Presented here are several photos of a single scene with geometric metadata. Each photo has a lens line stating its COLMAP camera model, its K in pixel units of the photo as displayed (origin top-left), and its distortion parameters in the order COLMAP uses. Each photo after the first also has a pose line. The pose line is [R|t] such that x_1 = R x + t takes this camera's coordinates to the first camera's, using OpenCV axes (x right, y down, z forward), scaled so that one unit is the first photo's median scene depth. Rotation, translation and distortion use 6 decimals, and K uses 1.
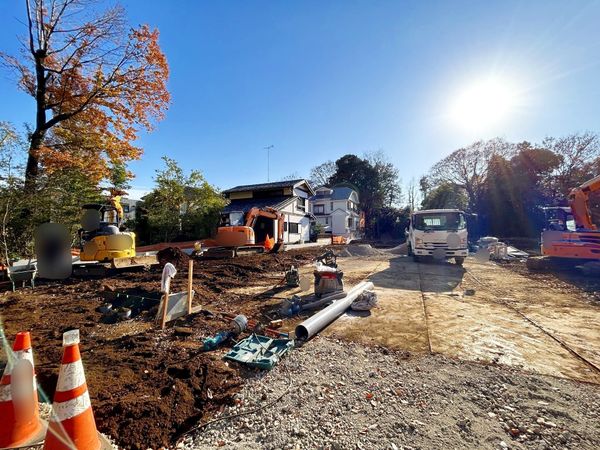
lens RADIAL K [[241.1, 0, 299.2], [0, 241.1, 224.4], [0, 0, 1]] dist [-0.001186, 0.000351]
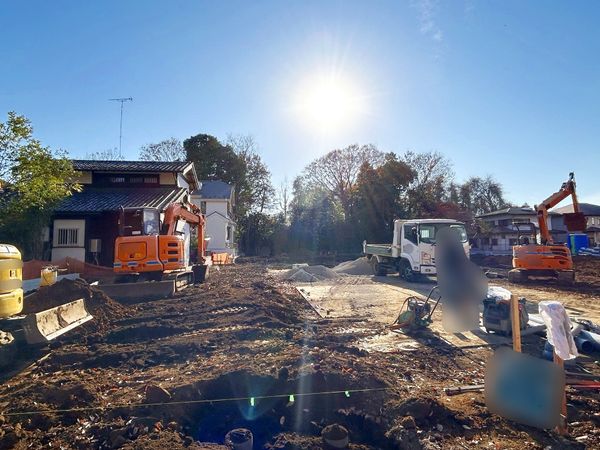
lens RADIAL K [[342.1, 0, 296.9], [0, 342.1, 223.5], [0, 0, 1]] dist [0.001274, 0.000229]
pose [[0.848342, 0.033462, 0.528391, -0.103711], [-0.013961, 0.999068, -0.040855, 0.002253], [-0.529265, 0.027282, 0.848018, 0.049691]]
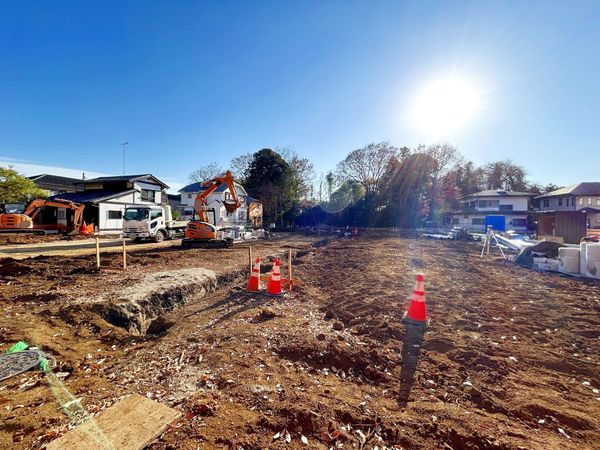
lens RADIAL K [[241.1, 0, 298.0], [0, 241.1, 224.1], [0, 0, 1]] dist [-0.001186, 0.000351]
pose [[0.991114, 0.015002, 0.132168, 0.281137], [-0.020939, 0.998828, 0.043645, -0.007020], [-0.131358, -0.046025, 0.990266, -0.120922]]
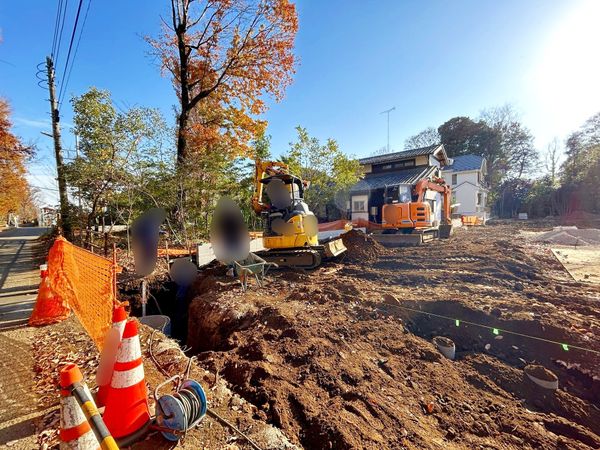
lens RADIAL K [[241.1, 0, 299.9], [0, 241.1, 224.2], [0, 0, 1]] dist [-0.001186, 0.000351]
pose [[0.958136, -0.001650, -0.286310, -0.096994], [0.023546, 0.997050, 0.073049, 0.003132], [0.285345, -0.076732, 0.955348, 0.043476]]
